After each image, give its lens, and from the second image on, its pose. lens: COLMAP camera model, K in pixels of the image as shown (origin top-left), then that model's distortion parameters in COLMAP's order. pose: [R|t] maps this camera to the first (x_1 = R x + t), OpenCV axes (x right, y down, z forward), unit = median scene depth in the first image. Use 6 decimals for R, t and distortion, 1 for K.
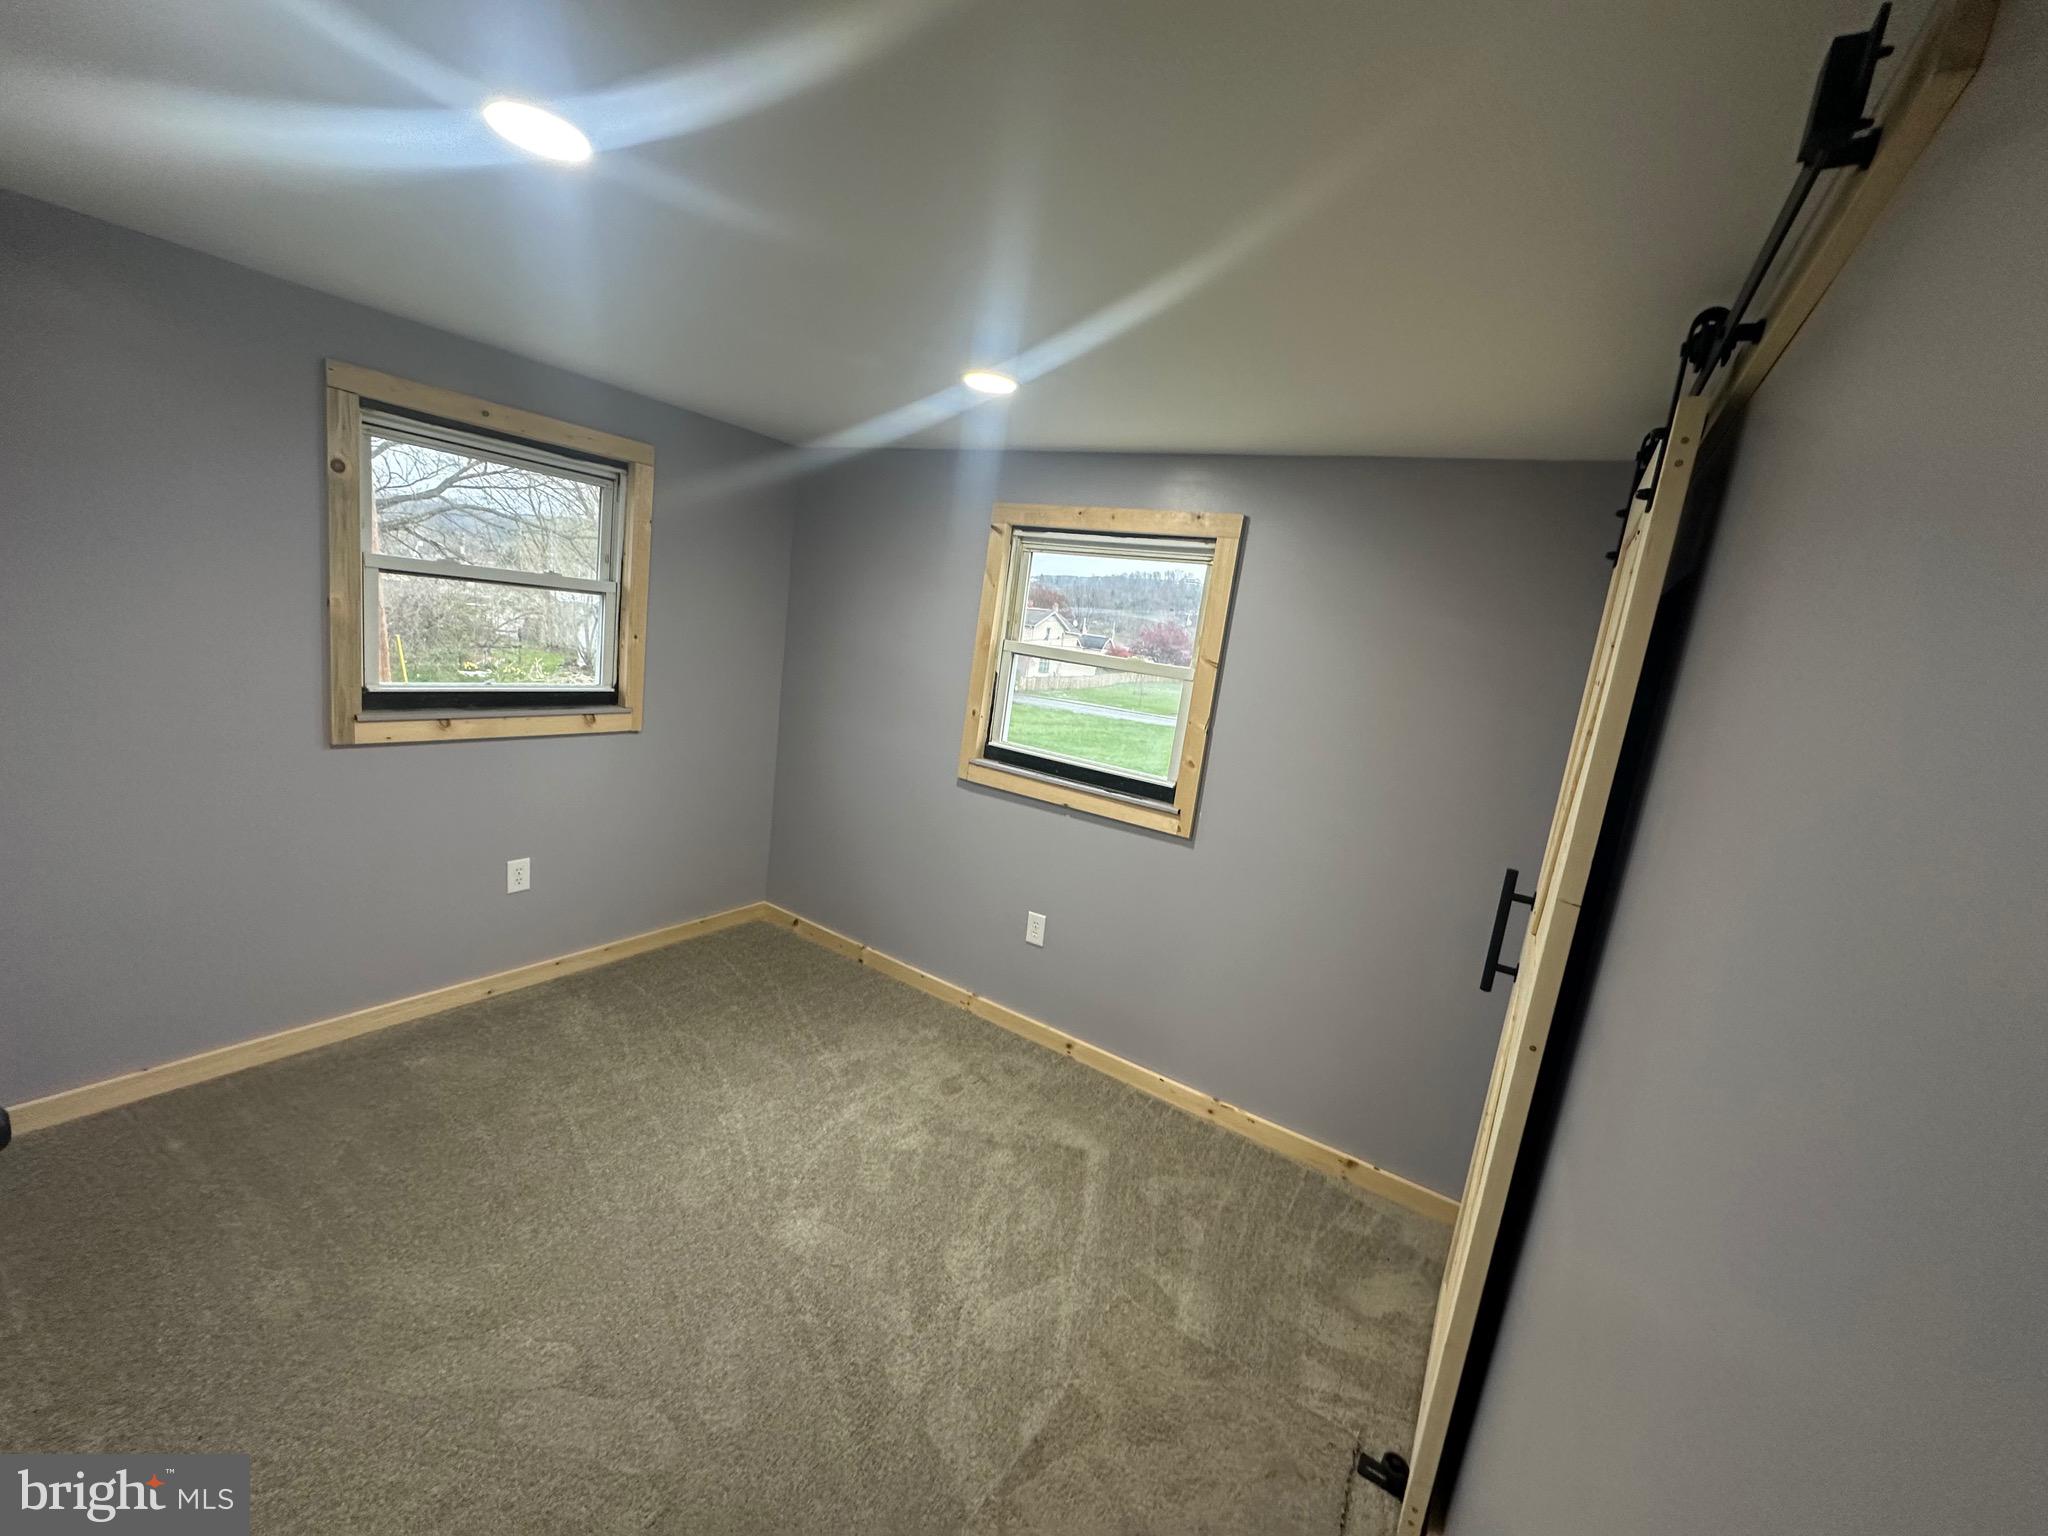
lens RADIAL K [[810.5, 0, 1025.8], [0, 810.5, 768.1], [0, 0, 1]] dist [-0.002428, -0.000323]
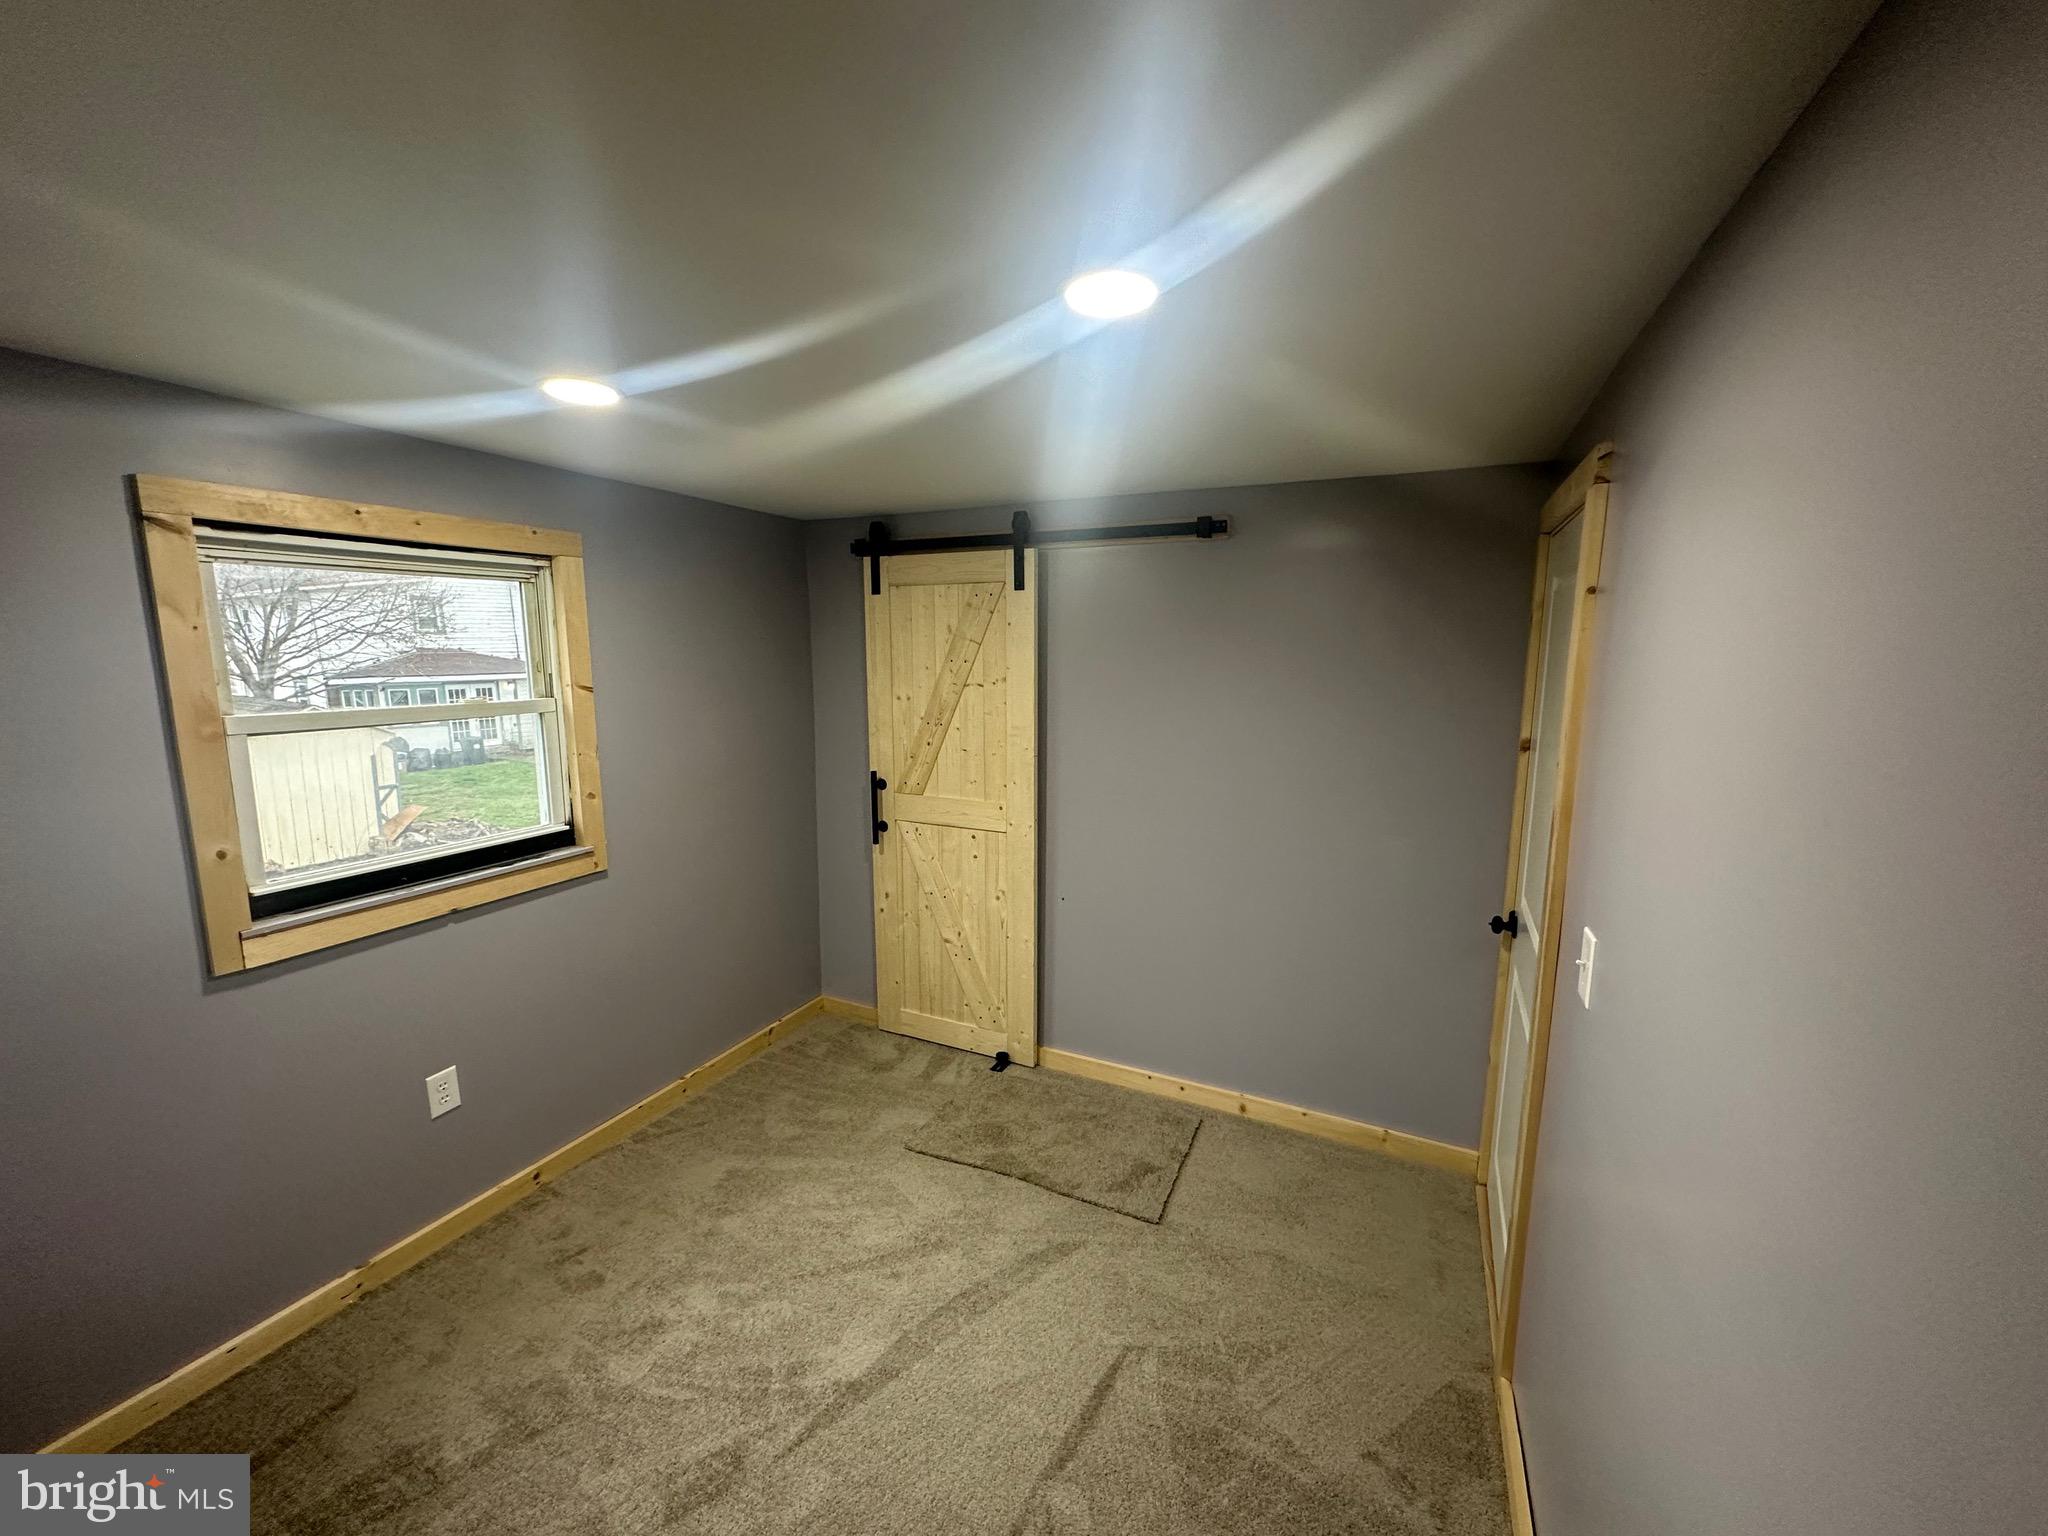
lens RADIAL K [[810.5, 0, 1025.8], [0, 810.5, 768.1], [0, 0, 1]] dist [-0.002428, -0.000323]
pose [[-0.117625, -0.279049, 0.953046, -0.765767], [0.155453, 0.942702, 0.295207, -0.240679], [-0.980815, 0.182877, -0.067506, 0.567699]]
